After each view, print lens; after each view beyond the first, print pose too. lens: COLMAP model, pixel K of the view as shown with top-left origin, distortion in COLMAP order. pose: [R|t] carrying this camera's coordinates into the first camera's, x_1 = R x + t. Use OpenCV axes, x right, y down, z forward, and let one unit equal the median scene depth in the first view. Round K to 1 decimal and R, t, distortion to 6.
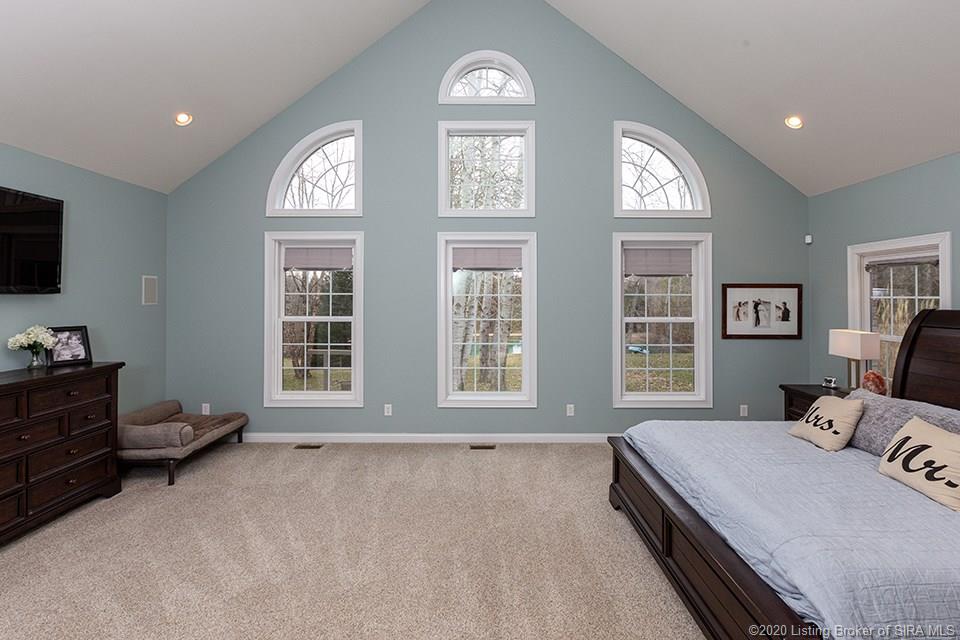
lens RADIAL K [[448.7, 0, 494.5], [0, 448.7, 287.4], [0, 0, 1]] dist [-0.001609, -0.000112]
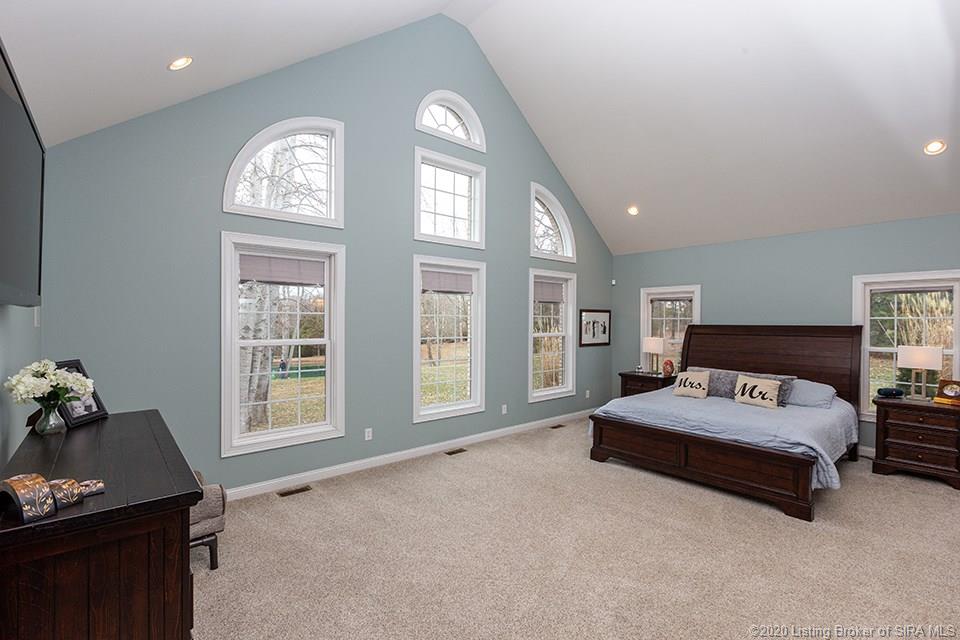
lens RADIAL K [[438.5, 0, 489.3], [0, 438.5, 319.0], [0, 0, 1]] dist [-0.003130, -0.000649]
pose [[0.747865, 0.002930, 0.663845, -0.664610], [-0.014428, 0.999826, 0.011841, 0.011310], [-0.663694, -0.018434, 0.747777, 0.128972]]
